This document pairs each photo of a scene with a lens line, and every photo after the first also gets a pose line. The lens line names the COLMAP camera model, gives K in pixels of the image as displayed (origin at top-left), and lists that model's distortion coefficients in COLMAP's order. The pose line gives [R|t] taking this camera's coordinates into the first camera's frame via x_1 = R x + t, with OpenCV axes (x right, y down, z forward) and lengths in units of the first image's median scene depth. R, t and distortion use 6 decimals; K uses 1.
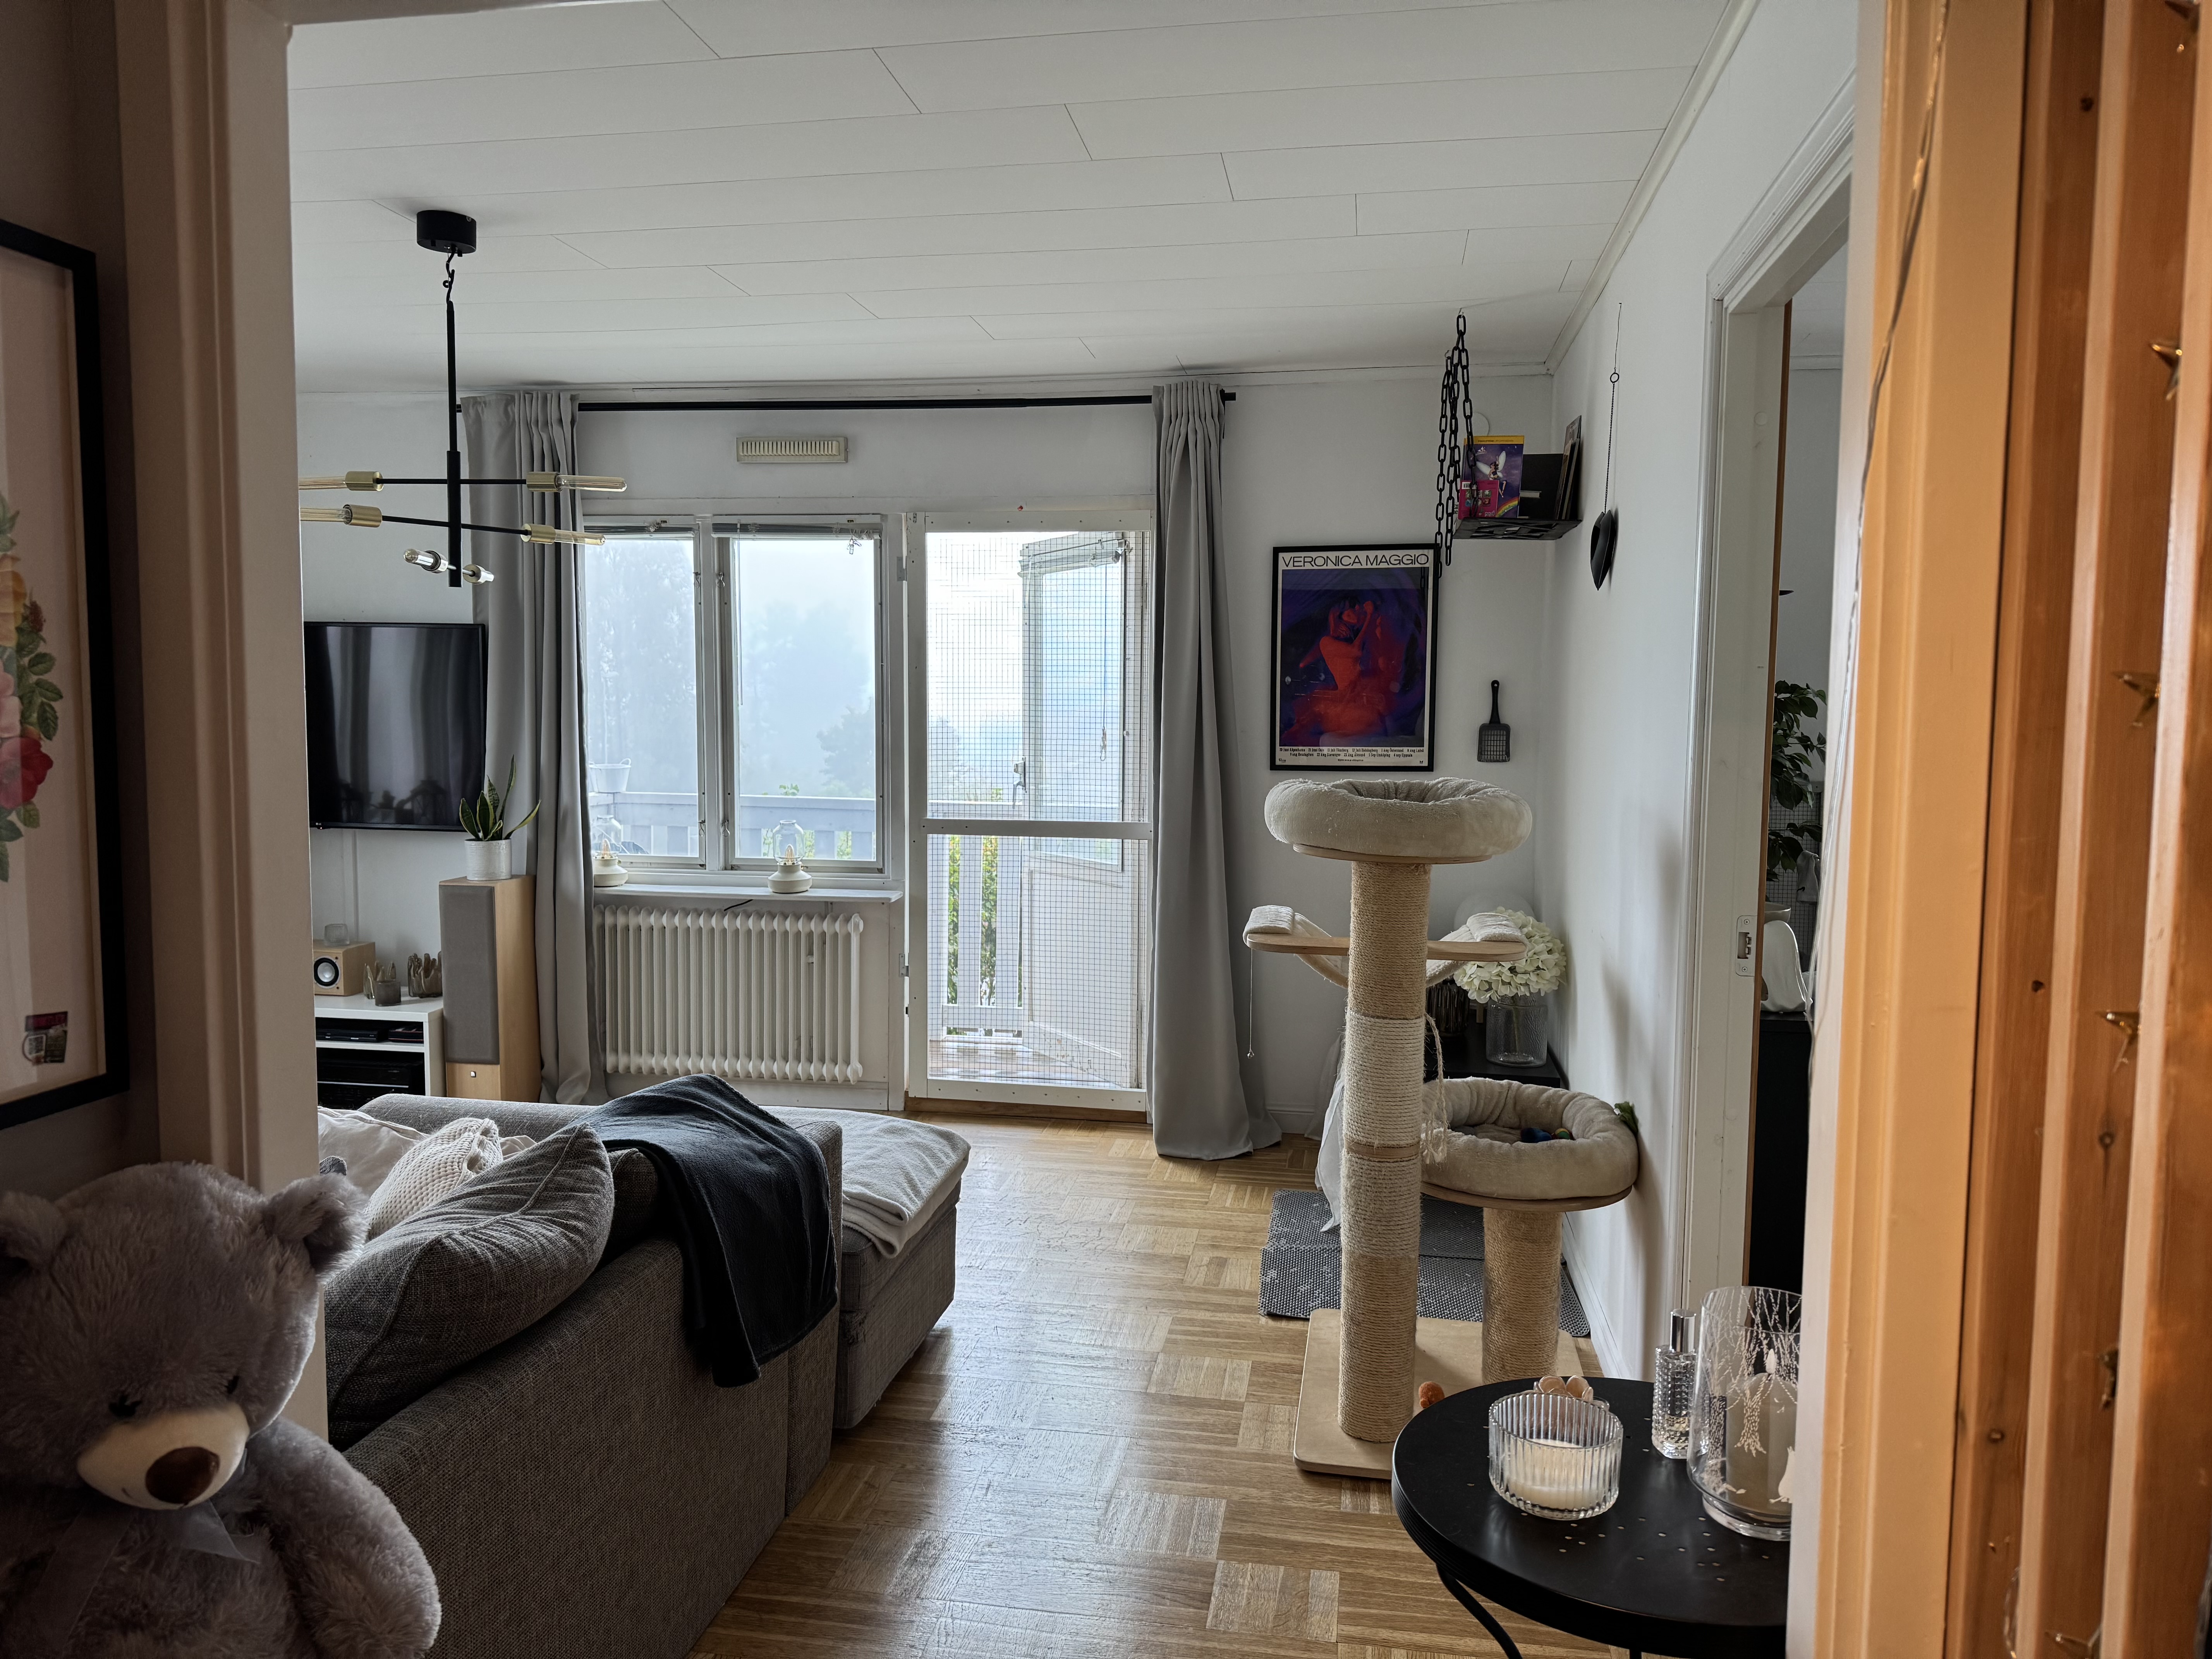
lens RADIAL K [[1541.9, 0, 1132.6], [0, 1541.9, 823.2], [0, 0, 1]] dist [0.084822, -0.123201]
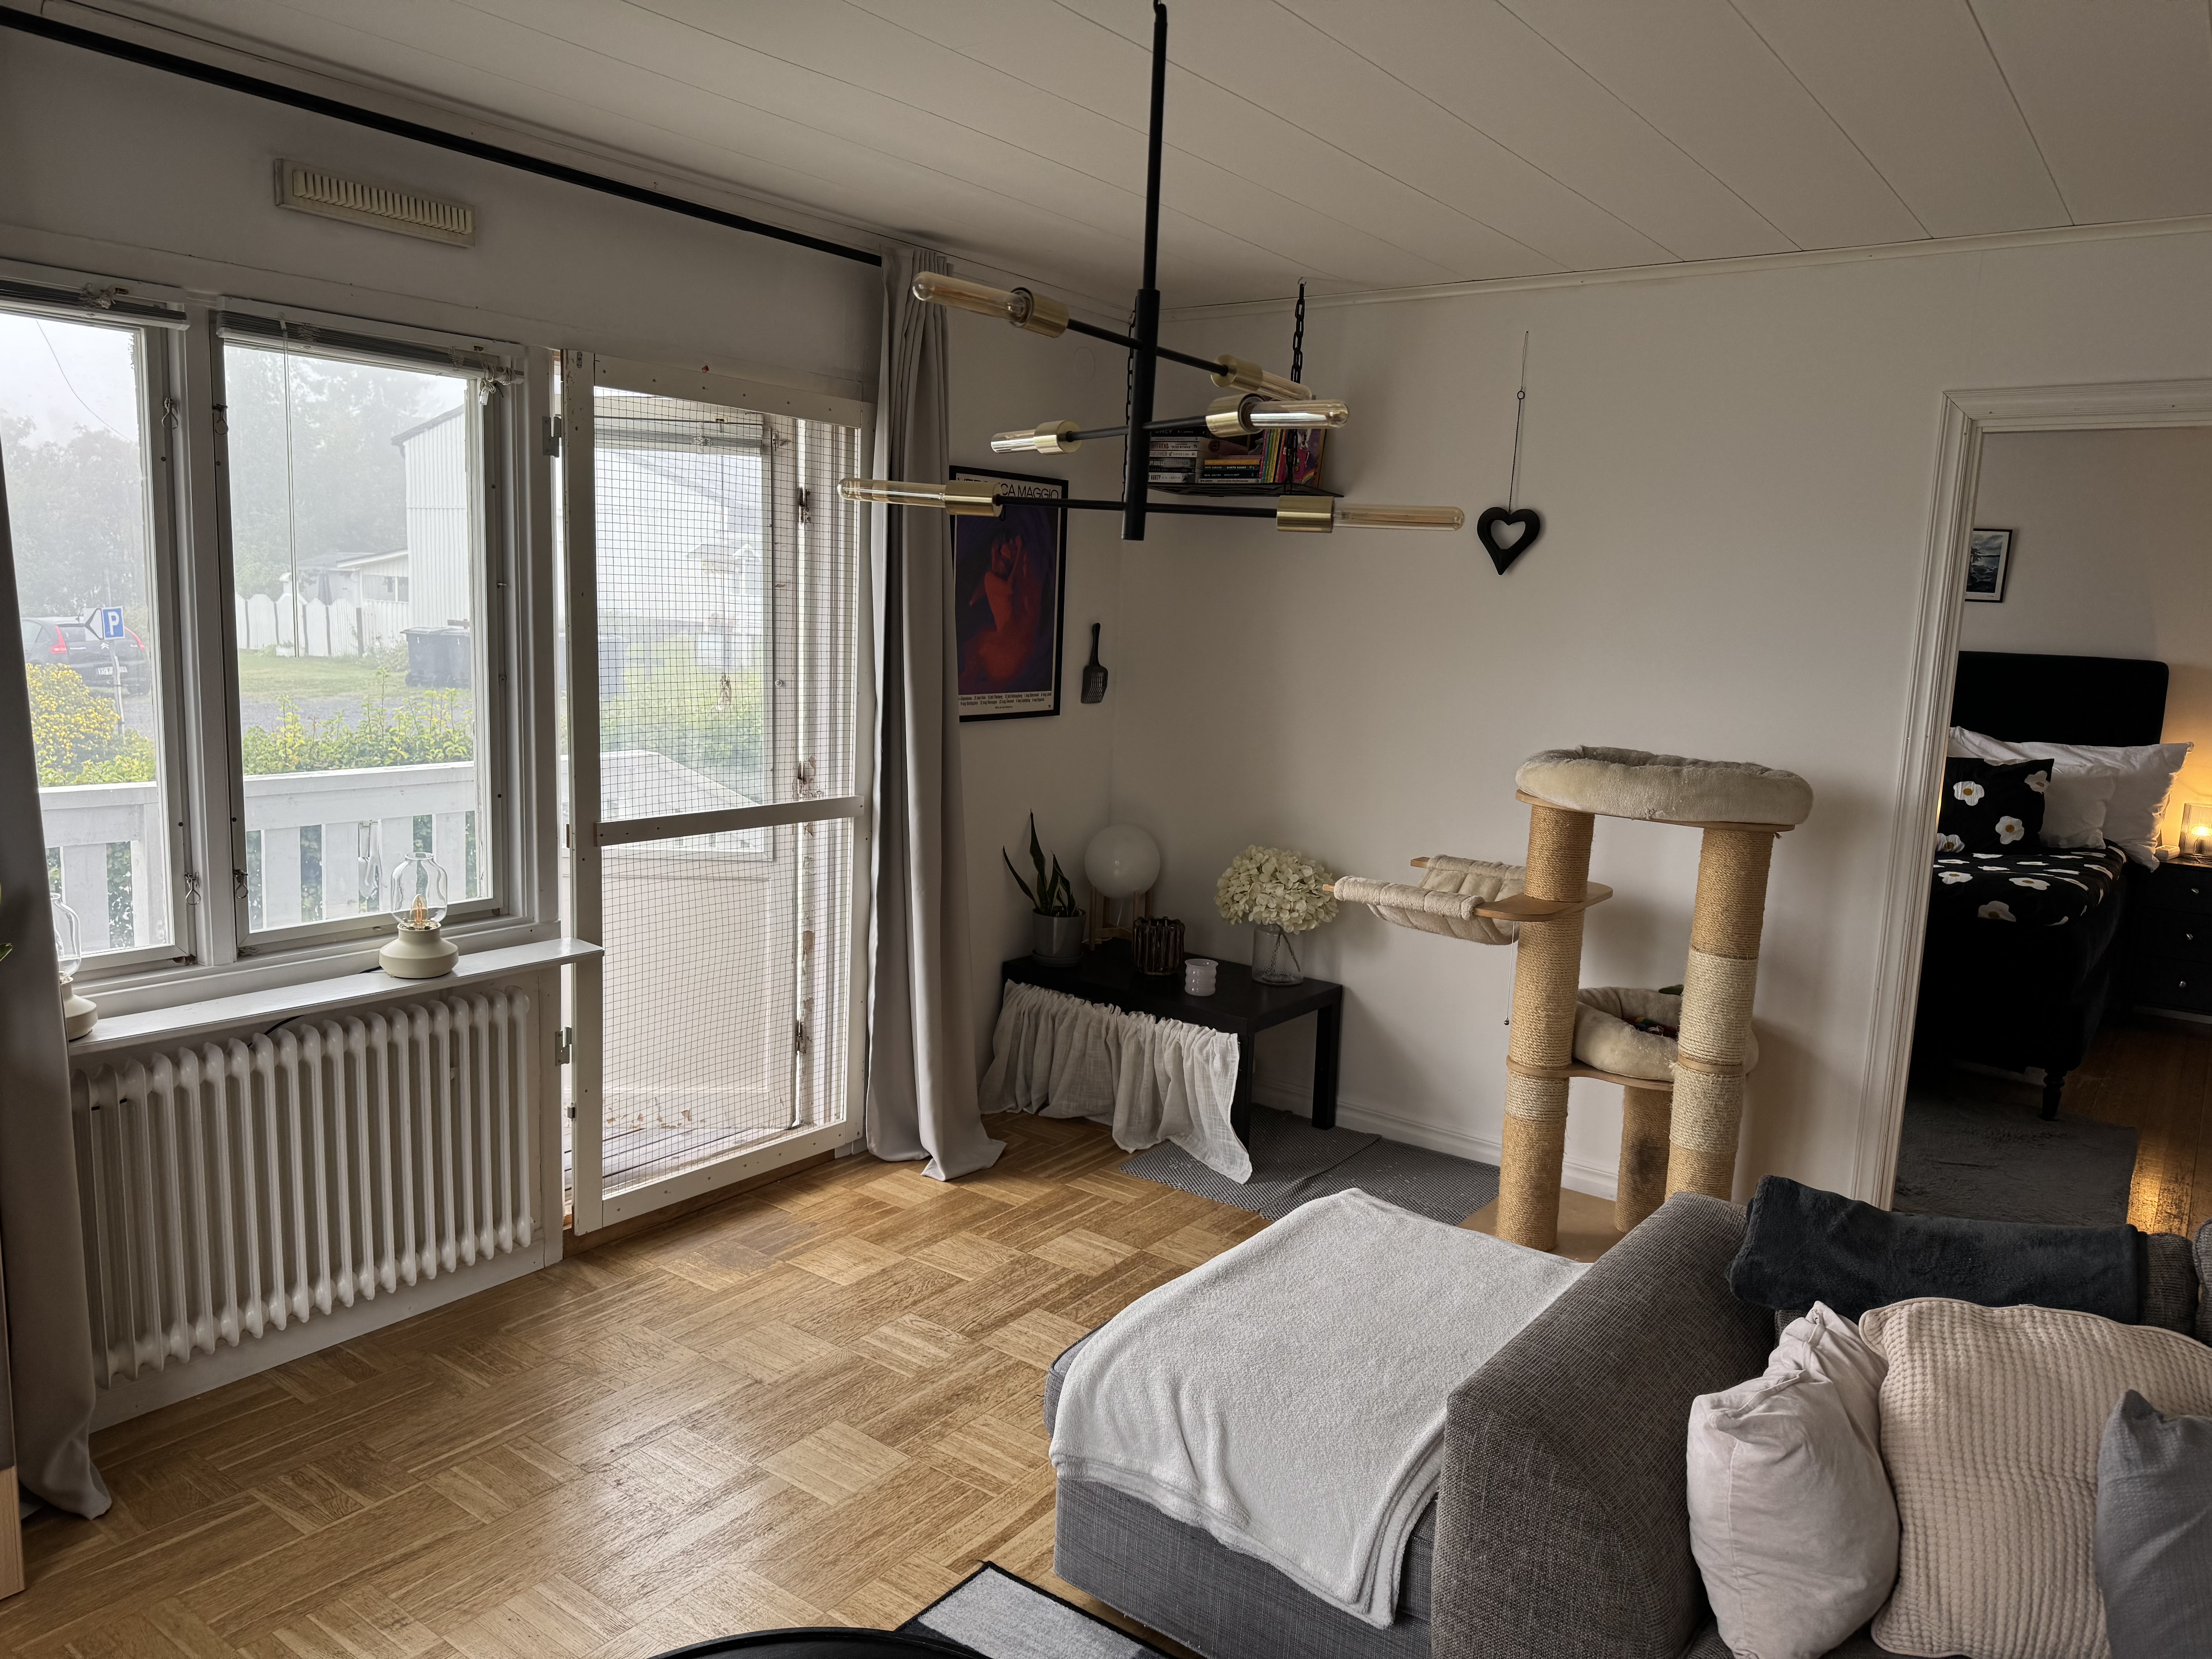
lens RADIAL K [[1541.9, 0, 1132.6], [0, 1541.9, 823.2], [0, 0, 1]] dist [0.084822, -0.123201]
pose [[0.448809, -0.117278, 0.885899, -0.628018], [0.028472, 0.992724, 0.116996, -0.075094], [-0.893174, -0.027286, 0.448882, 0.494380]]
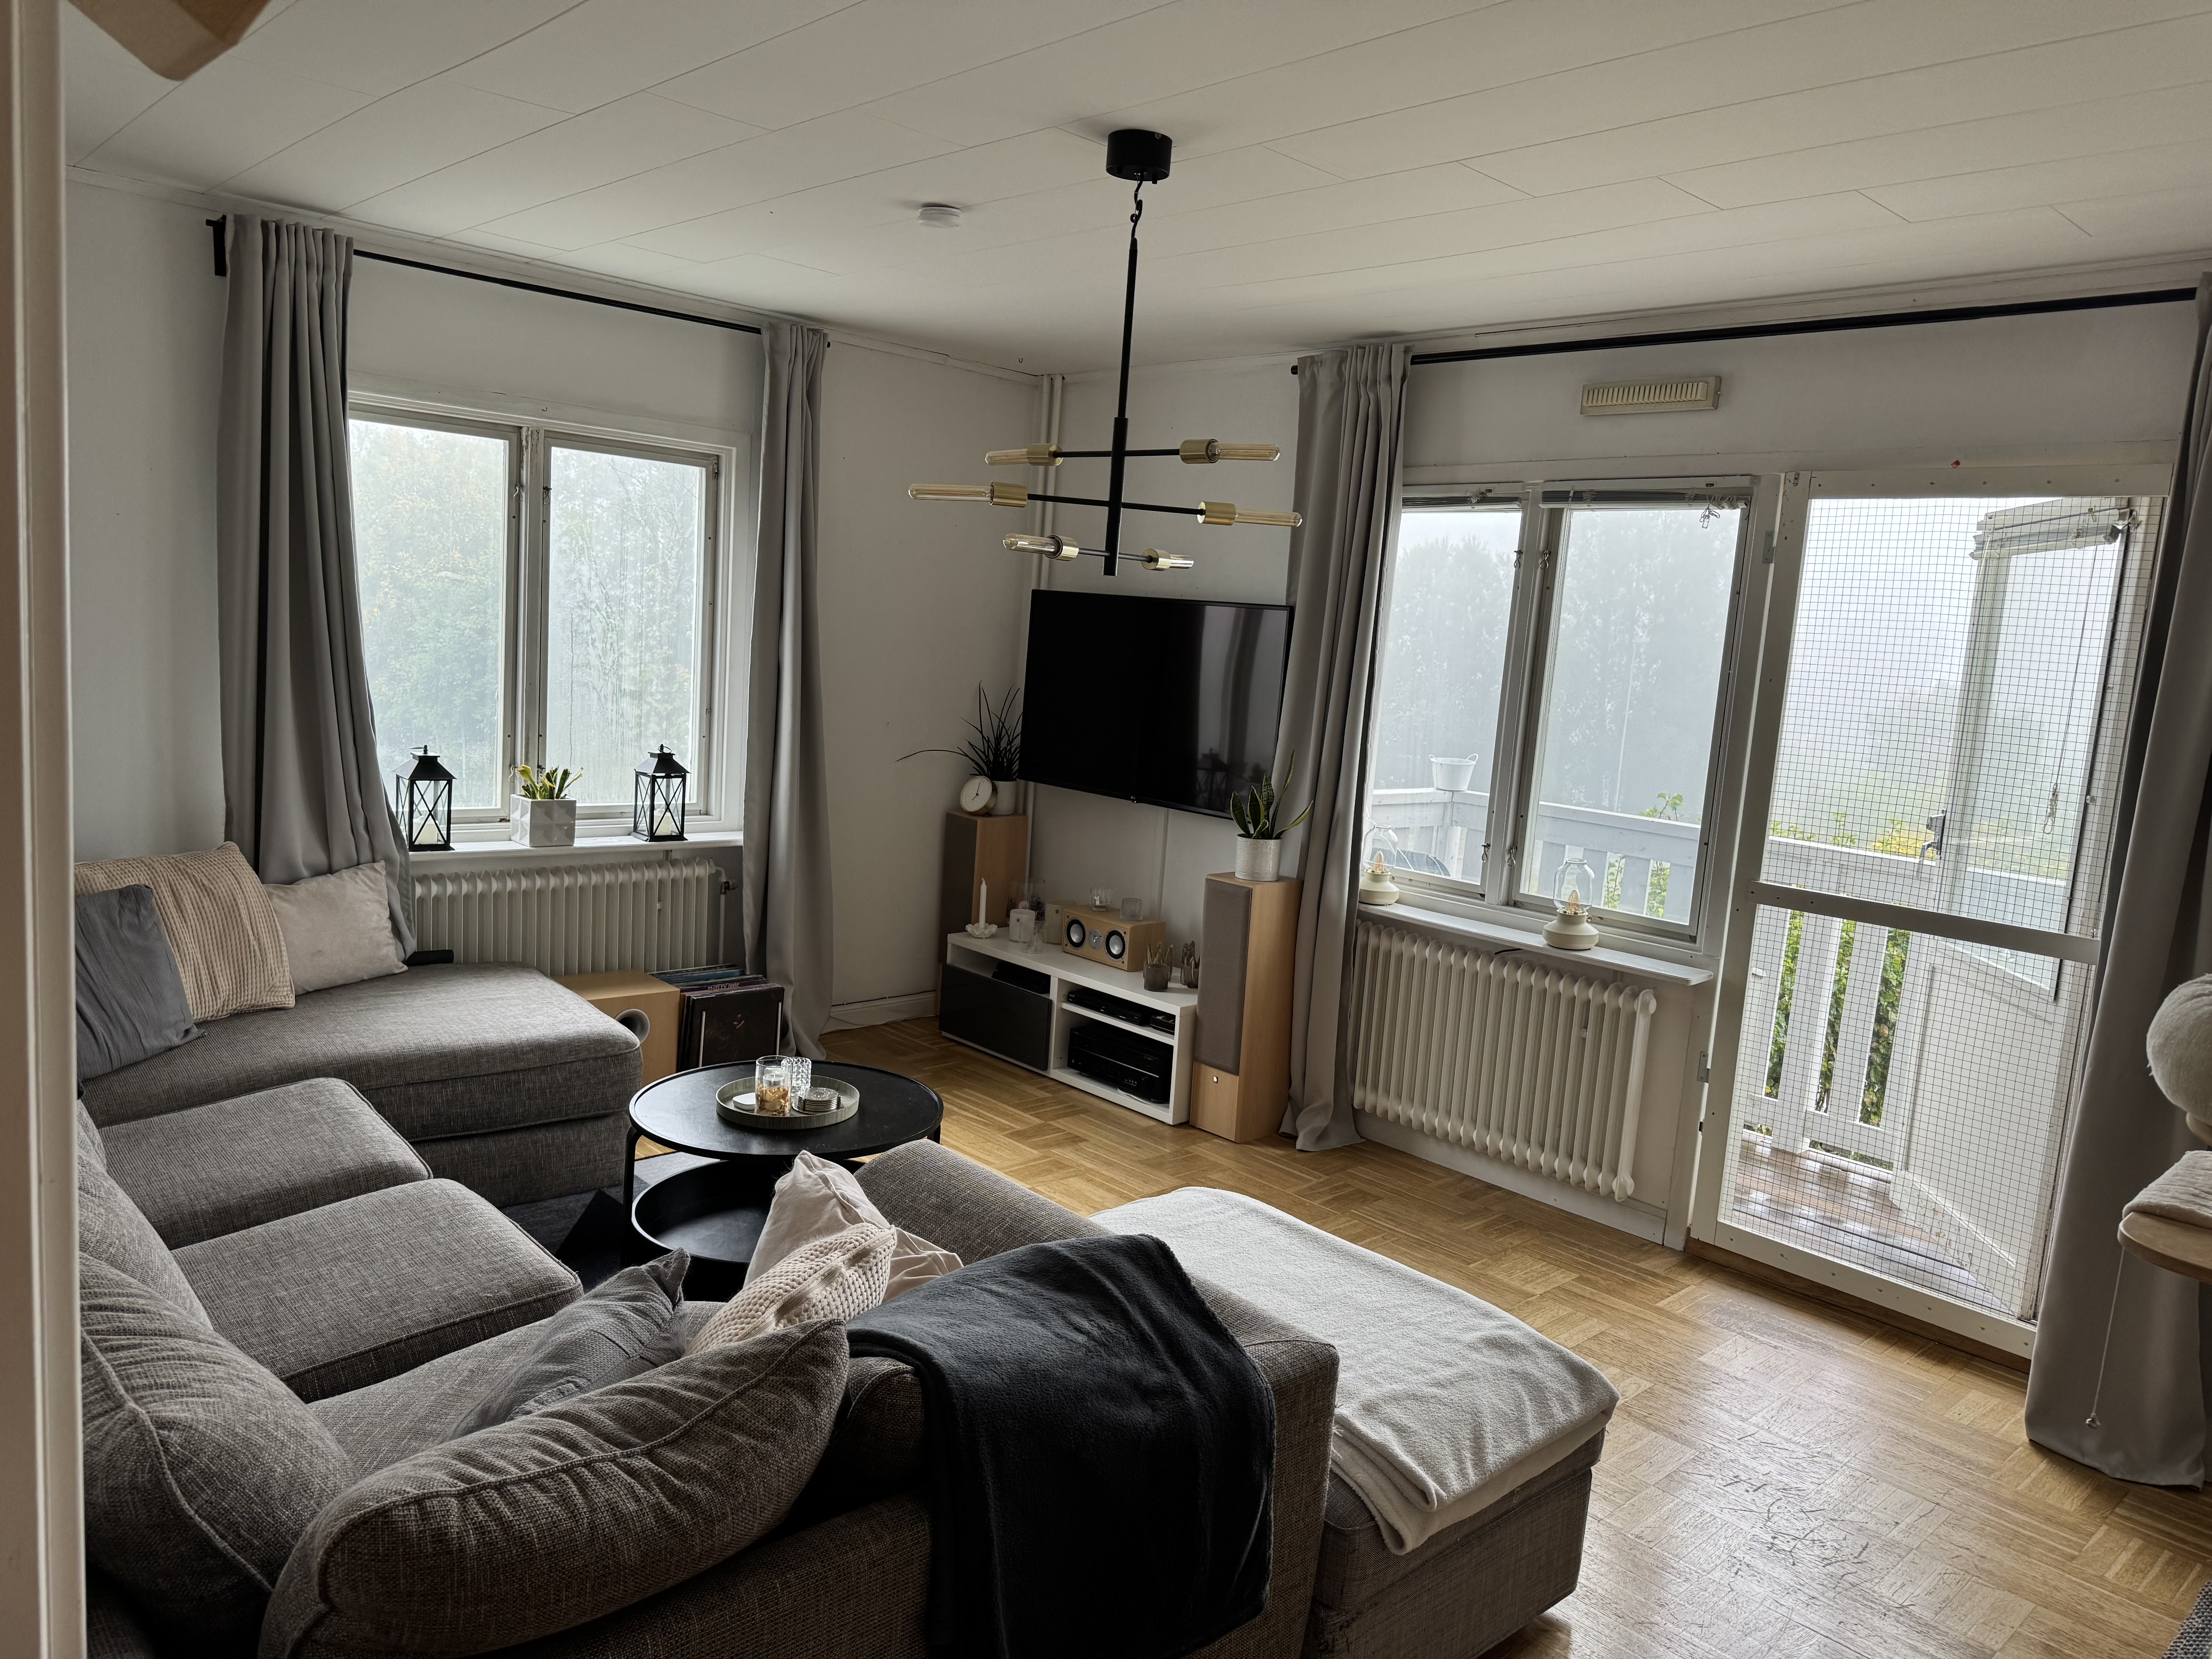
lens RADIAL K [[1547.5, 0, 1078.7], [0, 1547.5, 837.7], [0, 0, 1]] dist [0.046289, -0.056574]
pose [[0.782395, 0.129810, -0.609104, 0.066937], [-0.110019, 0.991463, 0.069978, -0.041473], [0.612988, 0.012262, 0.789997, 0.199791]]
